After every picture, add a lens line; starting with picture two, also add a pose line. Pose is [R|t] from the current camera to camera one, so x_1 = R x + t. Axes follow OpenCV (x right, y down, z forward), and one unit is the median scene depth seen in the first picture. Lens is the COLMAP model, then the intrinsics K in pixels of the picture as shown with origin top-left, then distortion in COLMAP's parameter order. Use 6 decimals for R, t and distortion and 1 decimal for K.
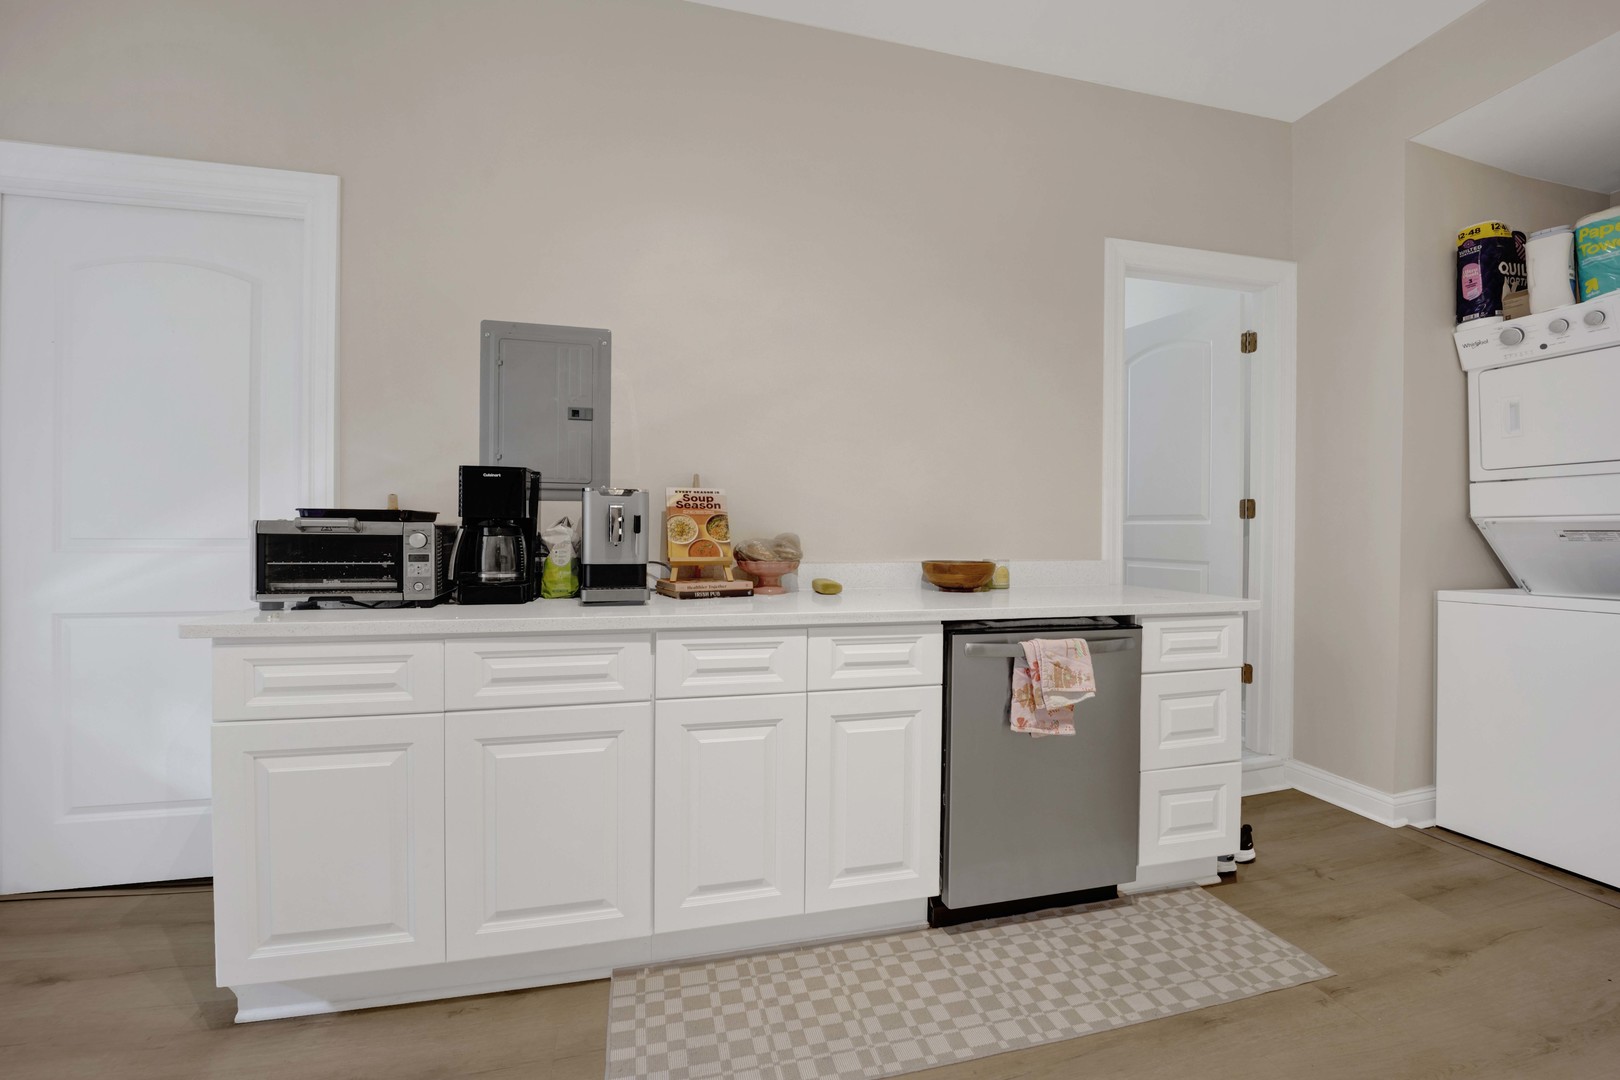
lens RADIAL K [[674.8, 0, 806.9], [0, 674.8, 532.6], [0, 0, 1]] dist [-0.023361, -0.000165]
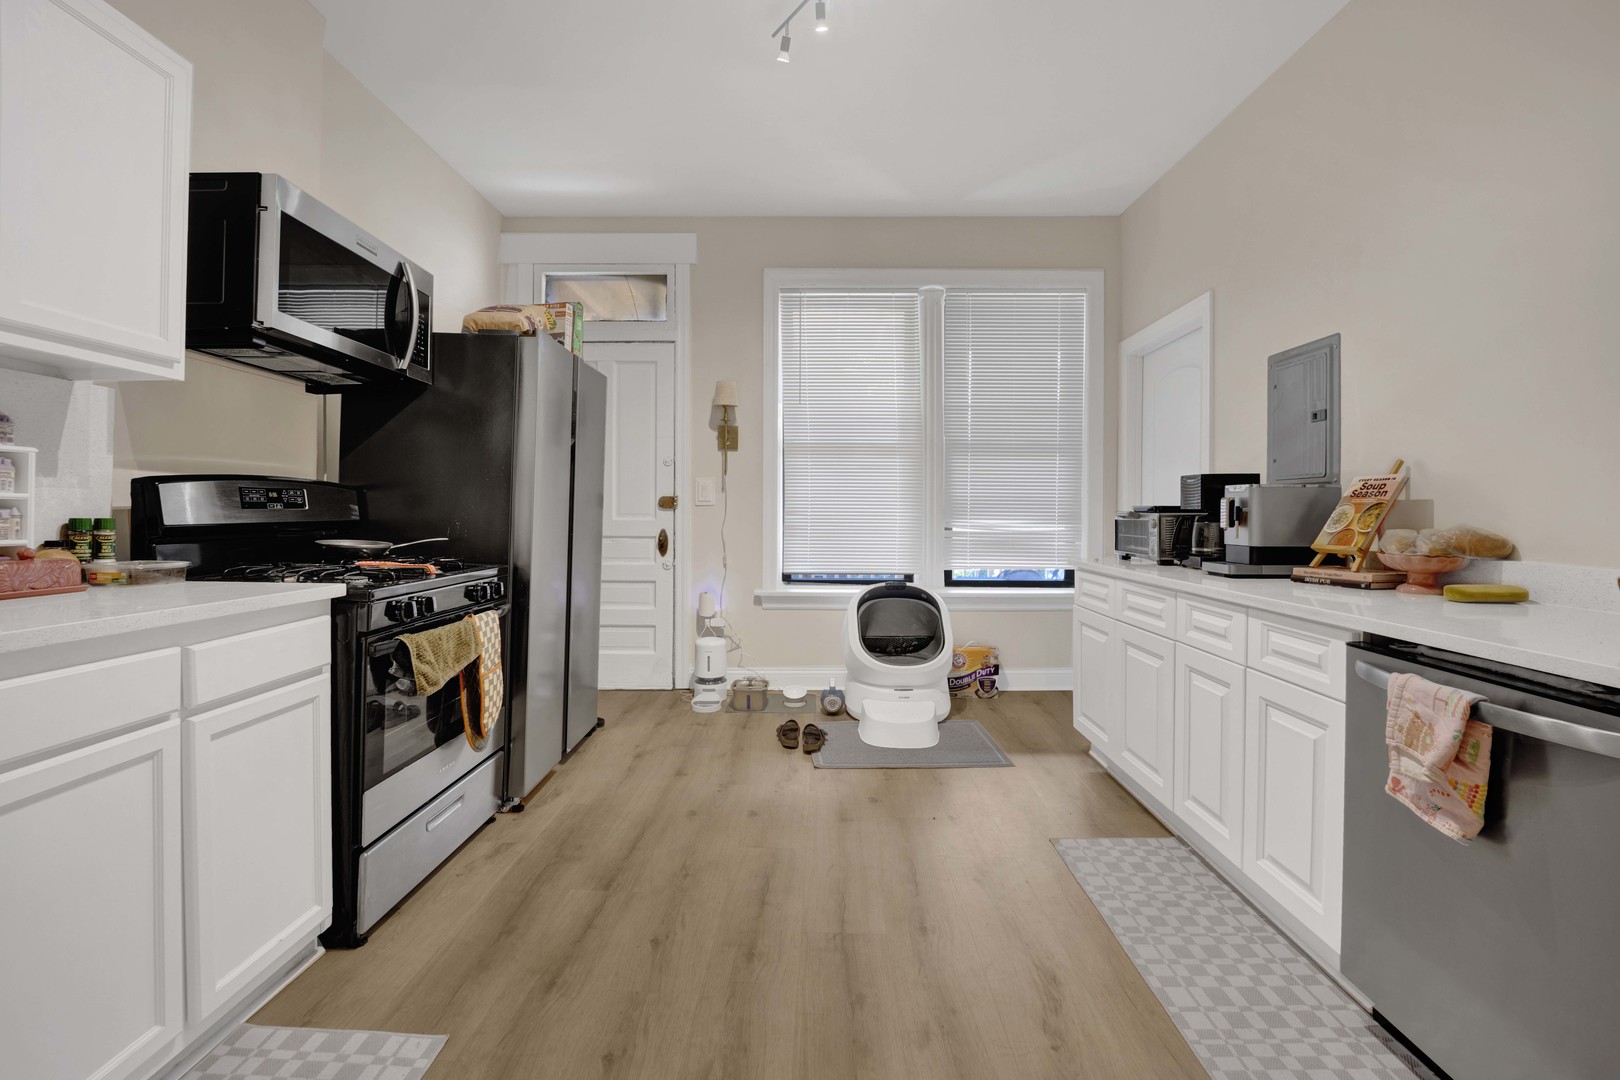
lens RADIAL K [[670.4, 0, 806.4], [0, 670.4, 502.7], [0, 0, 1]] dist [-0.021710, -0.000271]
pose [[-0.263798, -0.019019, -0.964390, 1.266938], [-0.011819, 0.999794, -0.016485, -0.002721], [0.964506, 0.007049, -0.263968, 0.614523]]
